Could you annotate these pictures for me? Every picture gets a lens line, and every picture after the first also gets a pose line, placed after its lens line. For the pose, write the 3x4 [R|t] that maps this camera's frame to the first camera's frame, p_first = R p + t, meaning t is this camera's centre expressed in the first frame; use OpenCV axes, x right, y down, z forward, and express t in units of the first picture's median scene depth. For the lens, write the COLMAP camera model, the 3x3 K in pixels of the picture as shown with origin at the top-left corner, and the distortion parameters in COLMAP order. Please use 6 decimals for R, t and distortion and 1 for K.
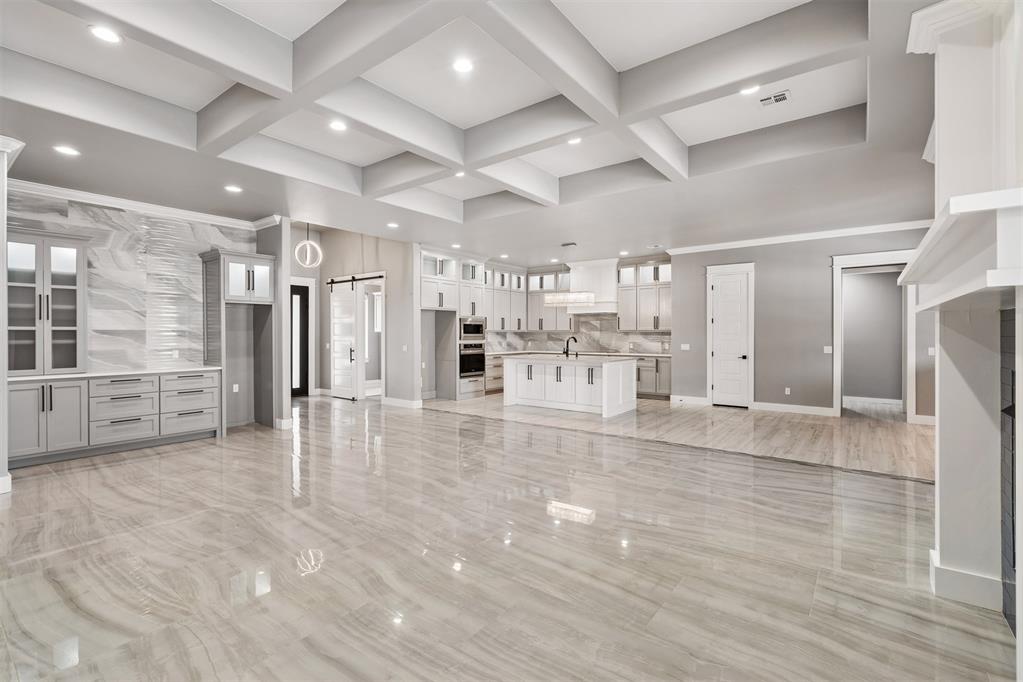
lens RADIAL K [[462.8, 0, 511.5], [0, 462.8, 341.0], [0, 0, 1]] dist [-0.002566, 0.000009]
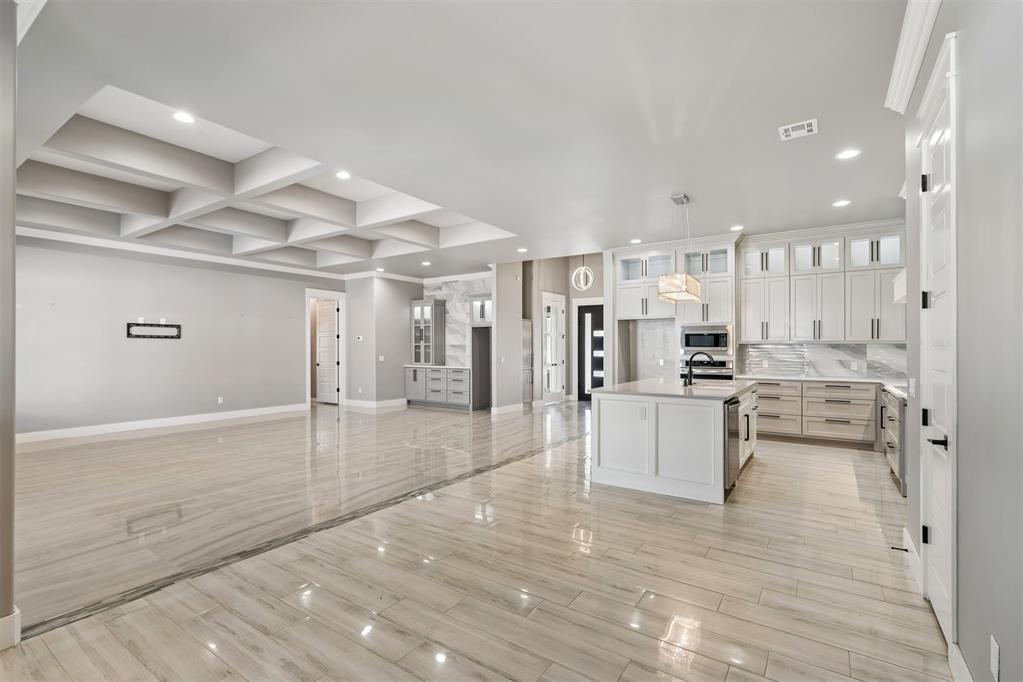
lens RADIAL K [[472.4, 0, 511.5], [0, 472.4, 341.0], [0, 0, 1]] dist [-0.007201, 0.000254]
pose [[0.054046, -0.013104, -0.998452, 1.113260], [-0.016718, 0.999762, -0.014026, -0.015734], [0.998398, 0.017450, 0.053814, 1.143888]]
